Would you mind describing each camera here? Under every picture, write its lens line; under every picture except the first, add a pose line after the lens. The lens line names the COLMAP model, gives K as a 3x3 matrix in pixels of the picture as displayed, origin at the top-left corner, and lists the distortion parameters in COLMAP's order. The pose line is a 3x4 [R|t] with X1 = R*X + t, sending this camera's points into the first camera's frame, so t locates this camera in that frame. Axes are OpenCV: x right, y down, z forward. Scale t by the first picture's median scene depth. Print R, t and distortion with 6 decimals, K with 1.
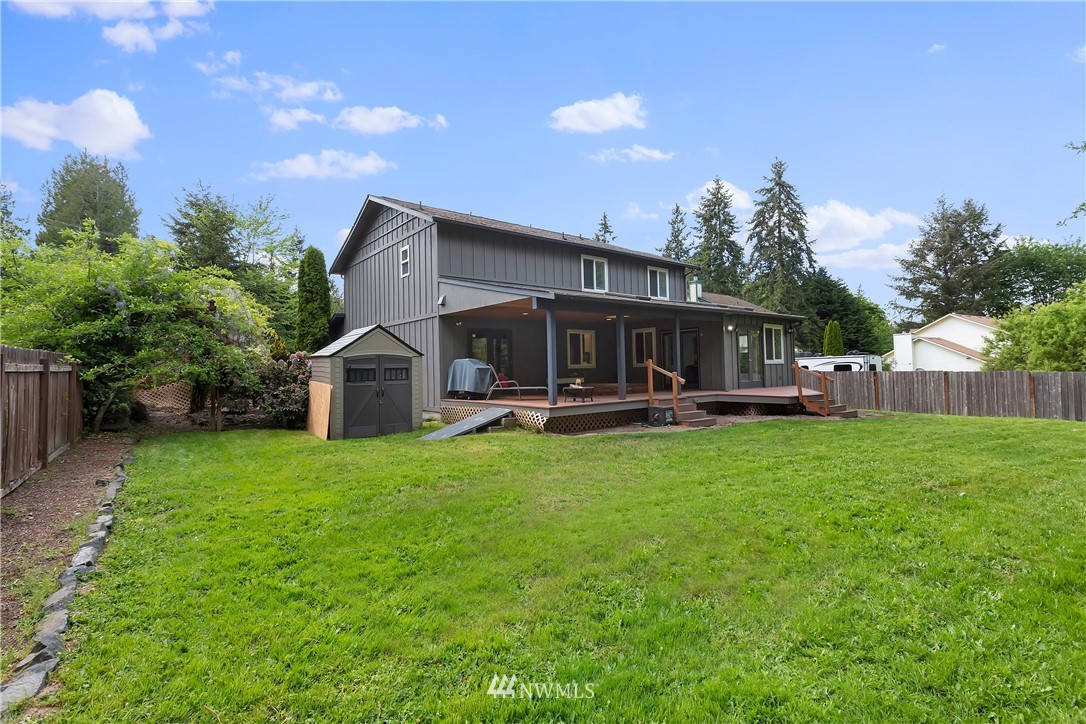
lens RADIAL K [[490.9, 0, 533.0], [0, 490.9, 350.6], [0, 0, 1]] dist [0.000643, -0.000053]
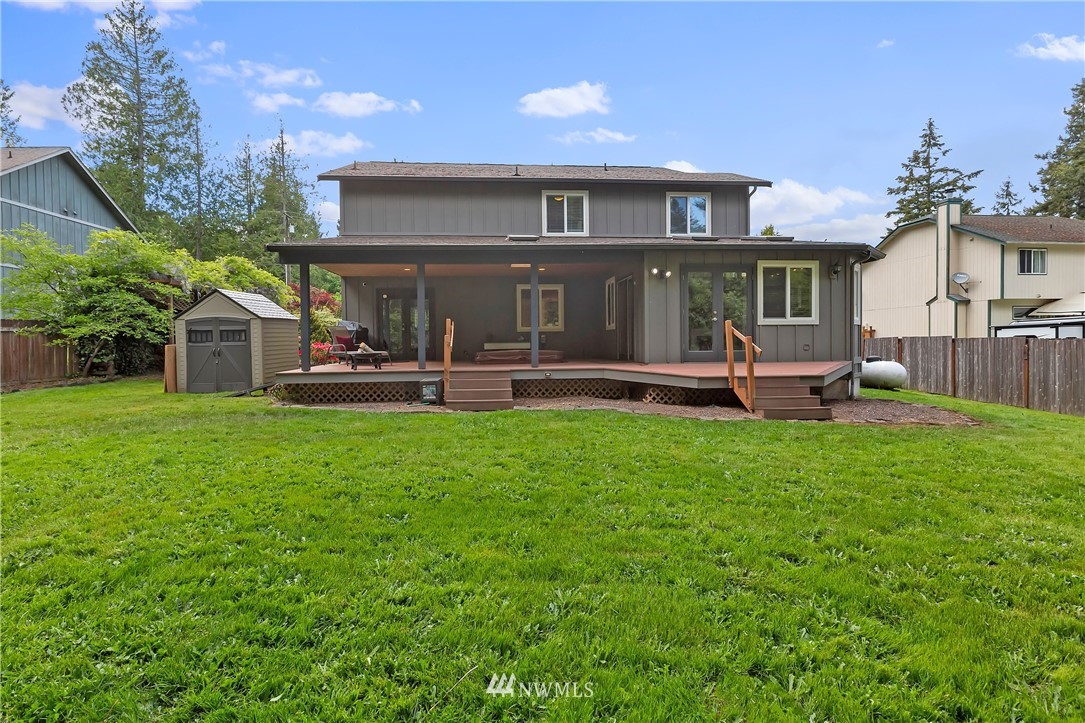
lens RADIAL K [[513.5, 0, 532.8], [0, 513.5, 350.8], [0, 0, 1]] dist [0.001857, 0.000086]
pose [[0.841160, 0.021595, -0.540354, 0.583364], [0.014955, 0.997891, 0.063161, 0.014277], [0.540579, -0.061210, 0.839064, 0.287433]]
